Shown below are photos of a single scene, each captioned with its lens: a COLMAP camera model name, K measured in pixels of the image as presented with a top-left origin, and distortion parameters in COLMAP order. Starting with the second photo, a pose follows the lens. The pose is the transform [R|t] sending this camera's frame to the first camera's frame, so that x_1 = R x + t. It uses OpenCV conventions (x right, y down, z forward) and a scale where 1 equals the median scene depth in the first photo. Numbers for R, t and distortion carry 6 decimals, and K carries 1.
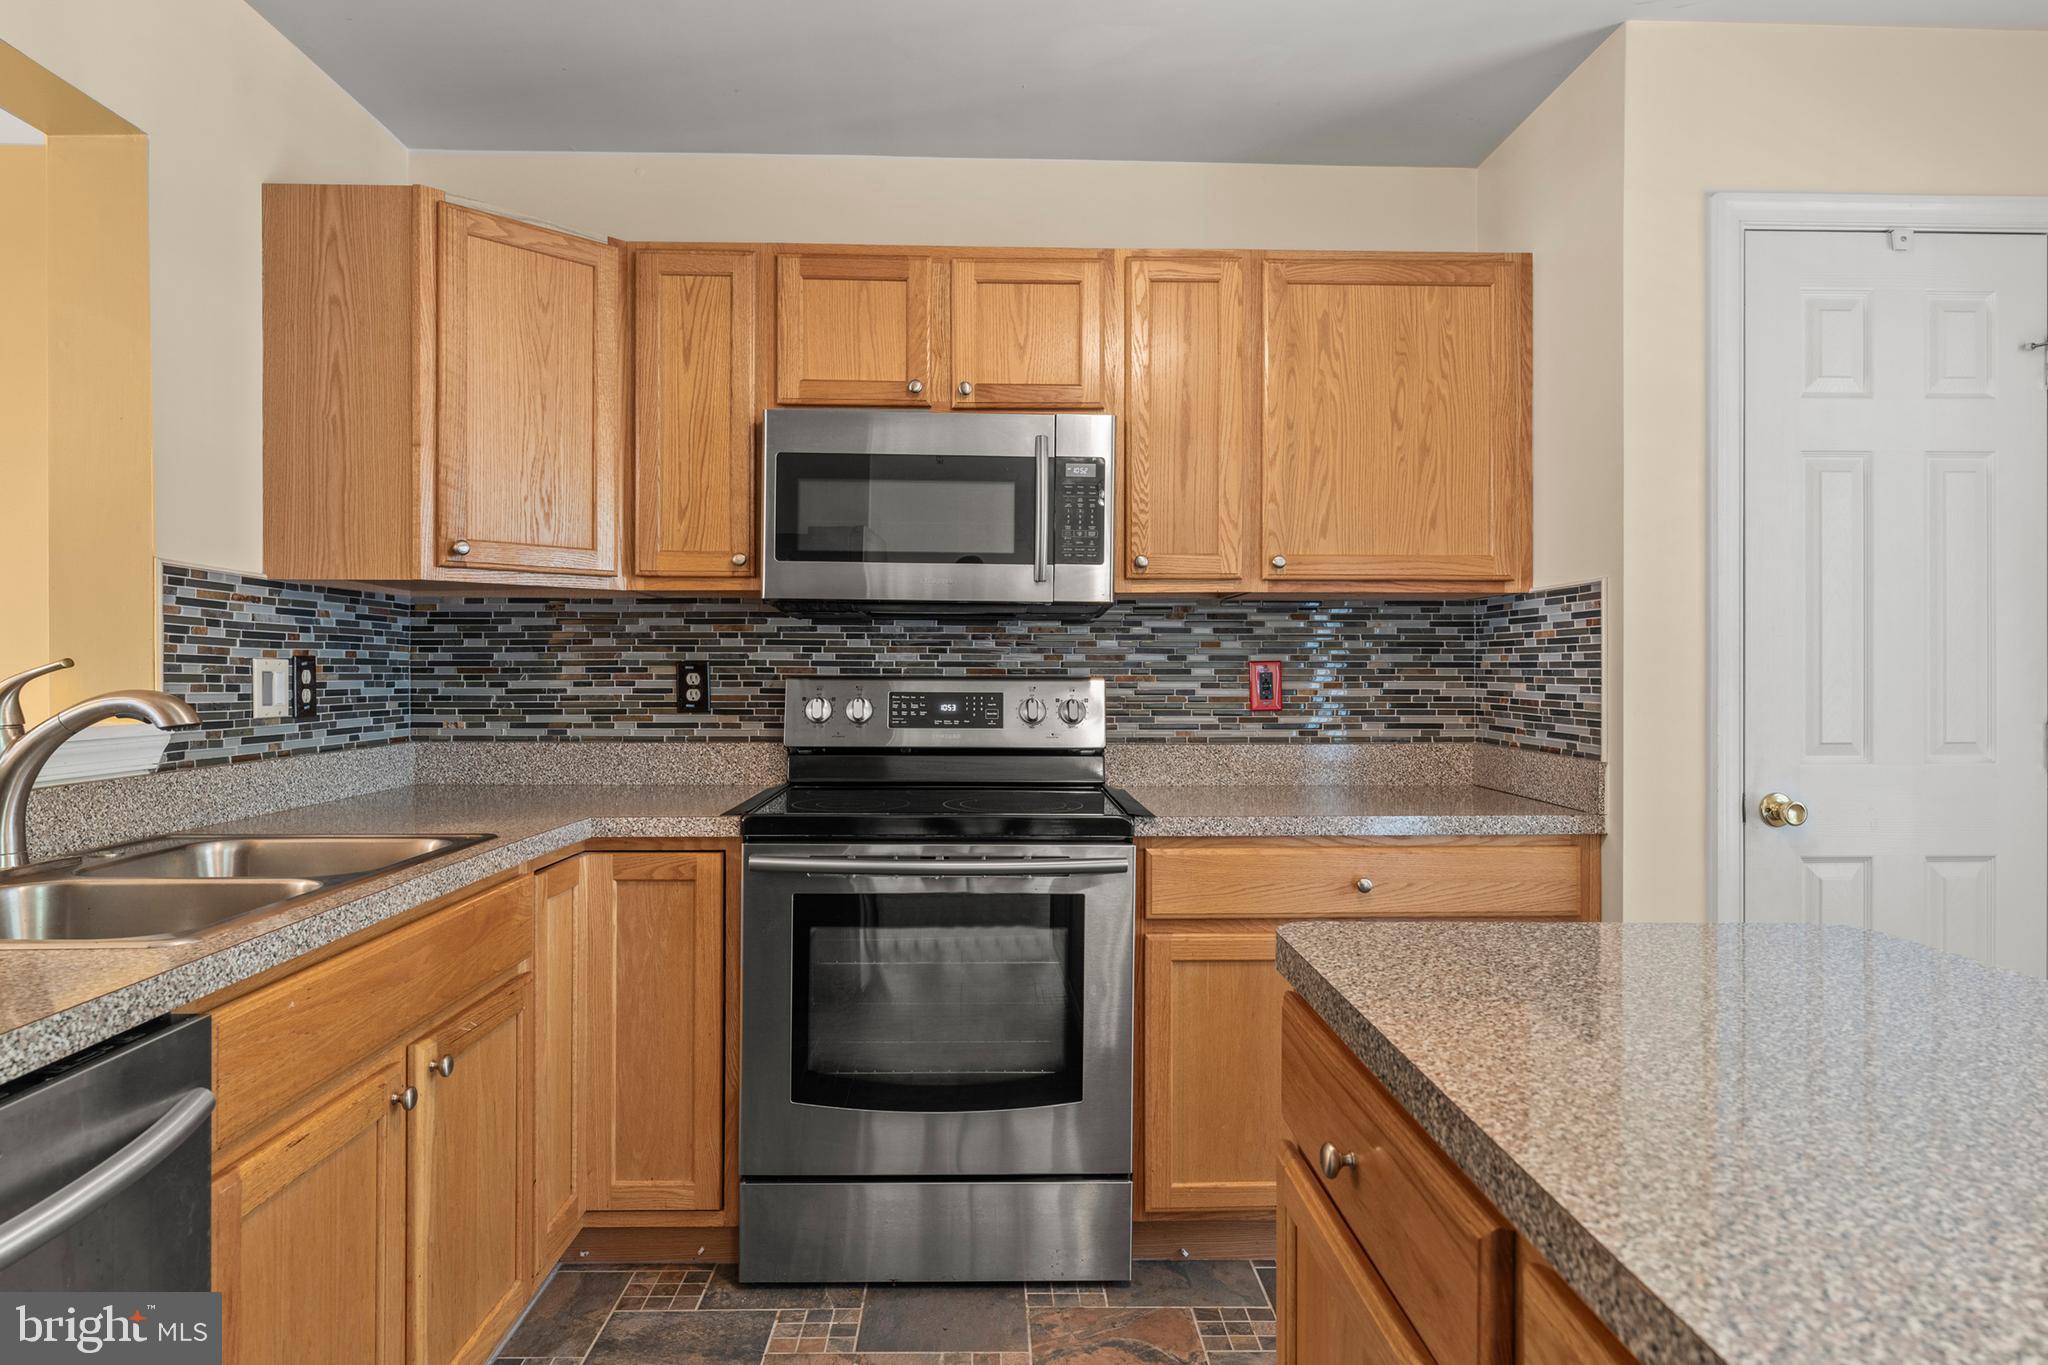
lens RADIAL K [[1243.0, 0, 1022.4], [0, 1243.0, 671.2], [0, 0, 1]] dist [0.003674, -0.002183]
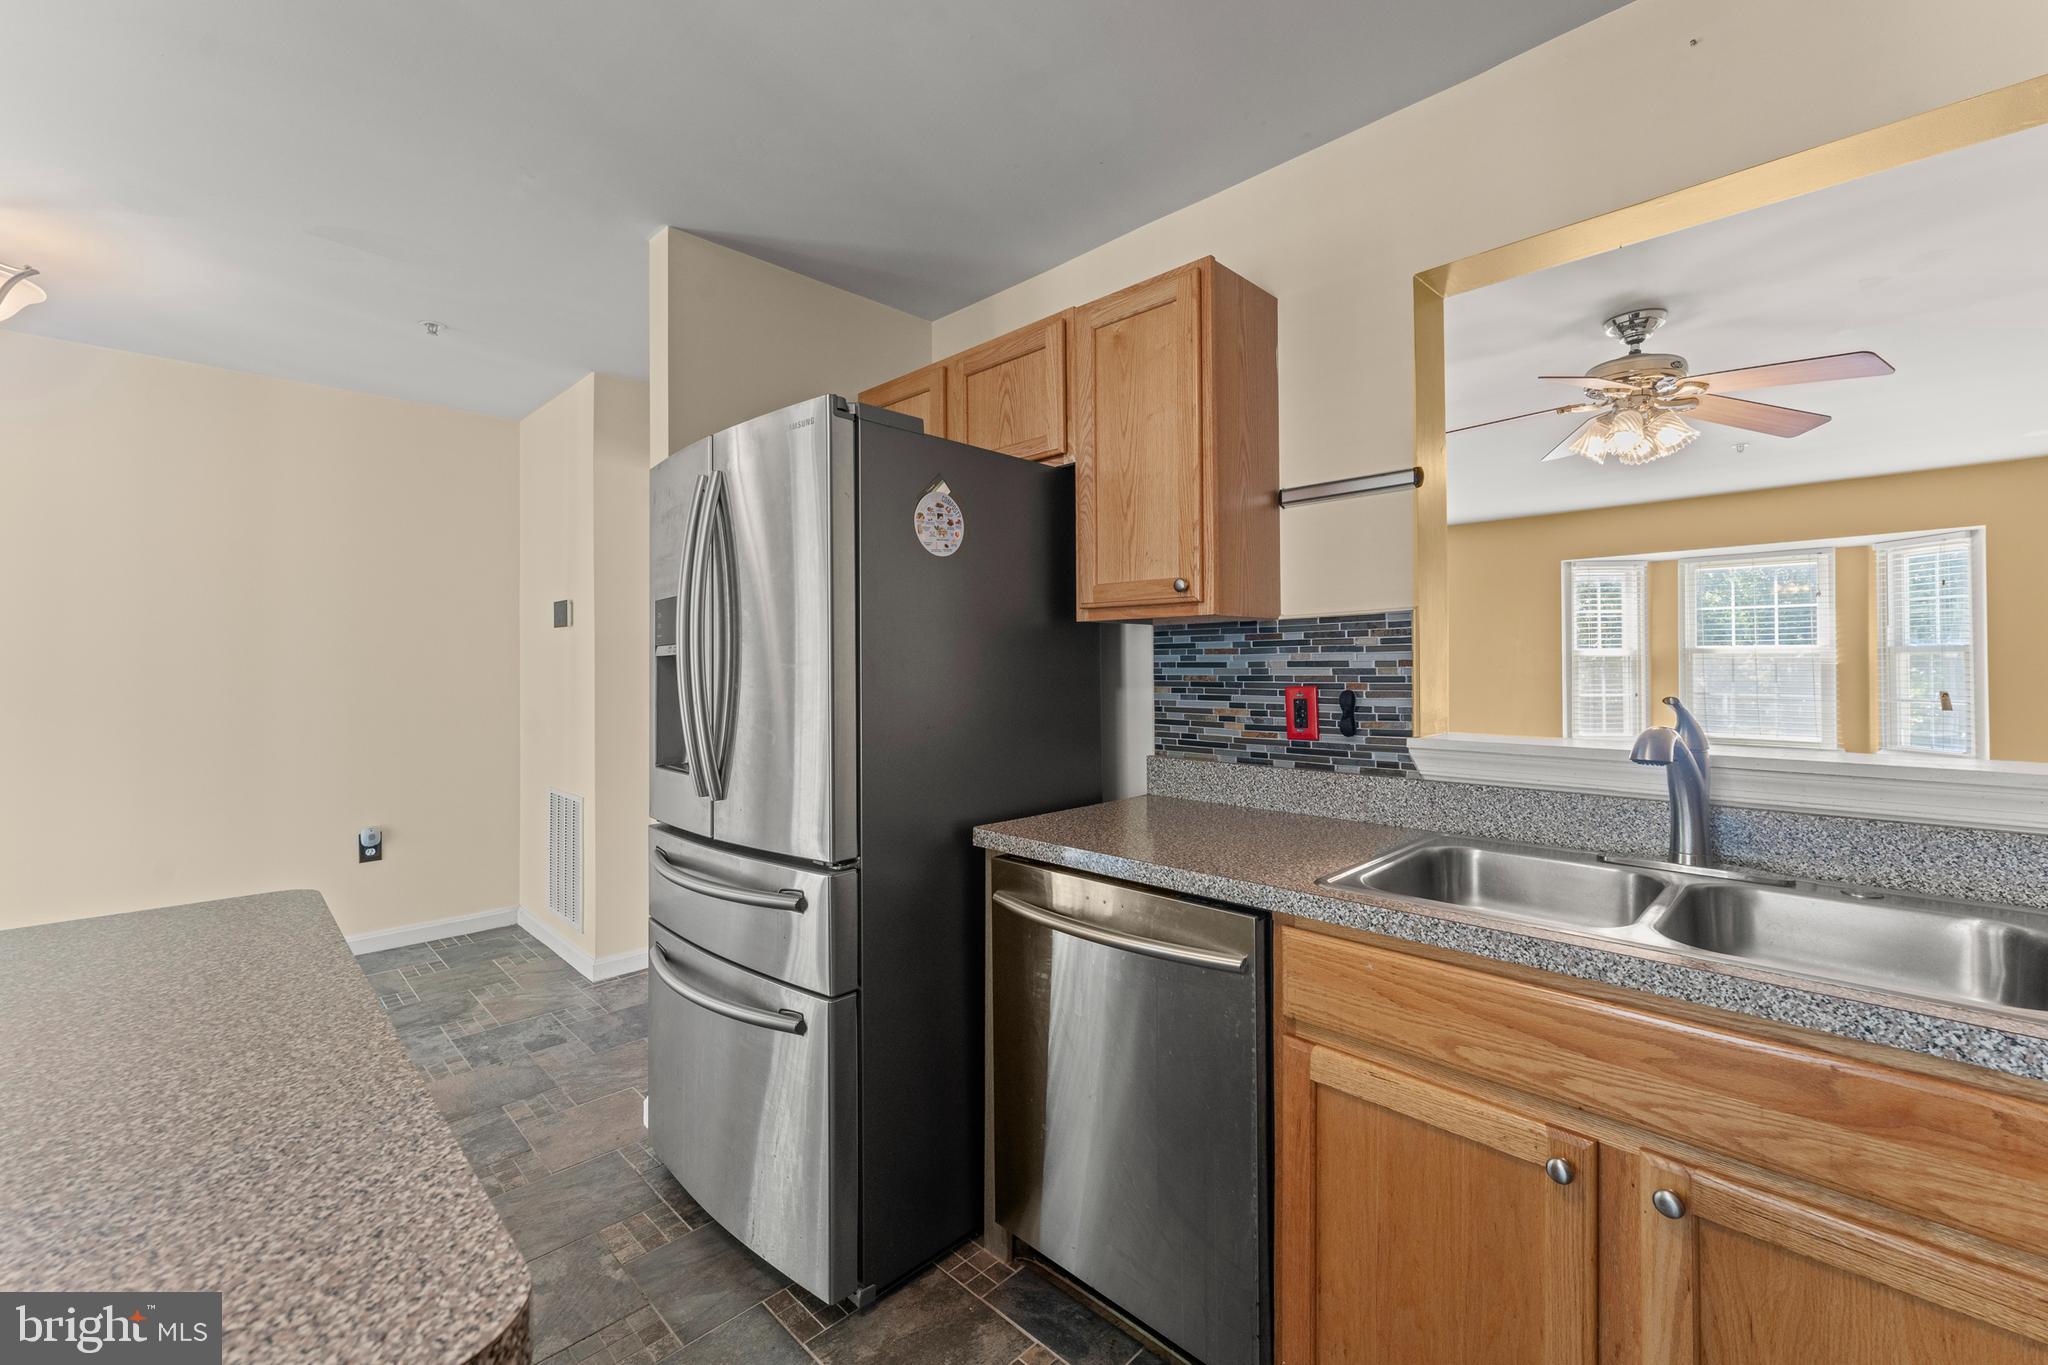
lens RADIAL K [[851.5, 0, 1020.1], [0, 851.5, 650.7], [0, 0, 1]] dist [-0.000129, 0.000010]
pose [[-0.729263, -0.005204, -0.684214, 0.151614], [0.004565, 0.999912, -0.012470, -0.028732], [0.684219, -0.012217, -0.729175, 0.707757]]
